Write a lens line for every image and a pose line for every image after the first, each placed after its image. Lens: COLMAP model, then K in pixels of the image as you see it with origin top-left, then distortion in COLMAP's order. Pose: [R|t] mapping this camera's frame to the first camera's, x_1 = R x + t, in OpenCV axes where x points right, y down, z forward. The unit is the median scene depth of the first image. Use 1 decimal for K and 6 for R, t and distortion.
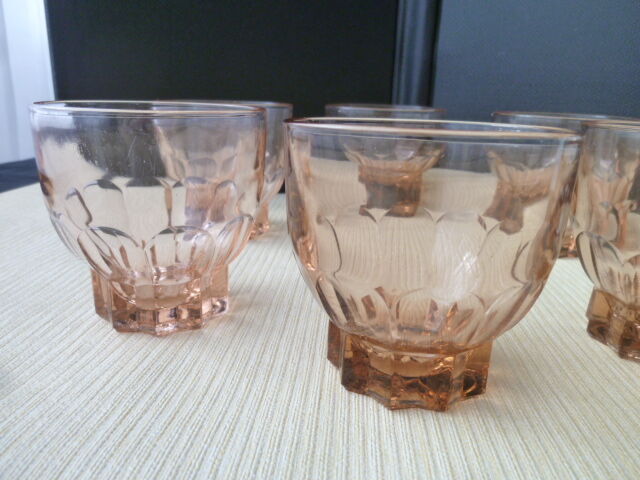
lens RADIAL K [[468.2, 0, 320.0], [0, 468.2, 240.0], [0, 0, 1]] dist [-0.025531, 0.000483]
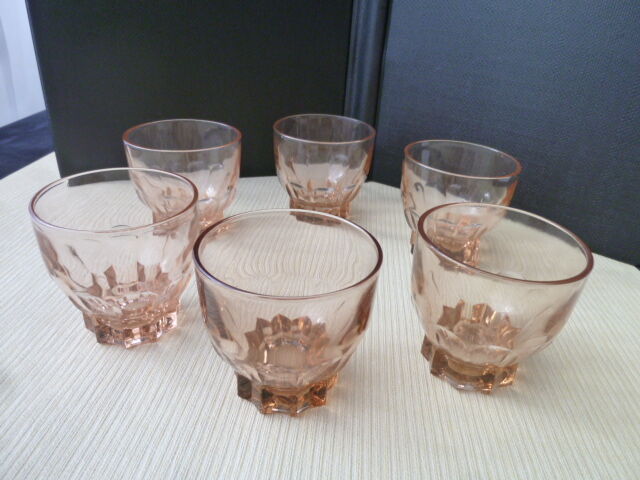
lens RADIAL K [[464.5, 0, 320.0], [0, 464.5, 240.0], [0, 0, 1]] dist [-0.006491, -0.002257]
pose [[0.998131, 0.057831, 0.019764, 0.276997], [-0.060750, 0.974122, 0.217705, -0.610548], [-0.006662, -0.218499, 0.975814, -0.488795]]
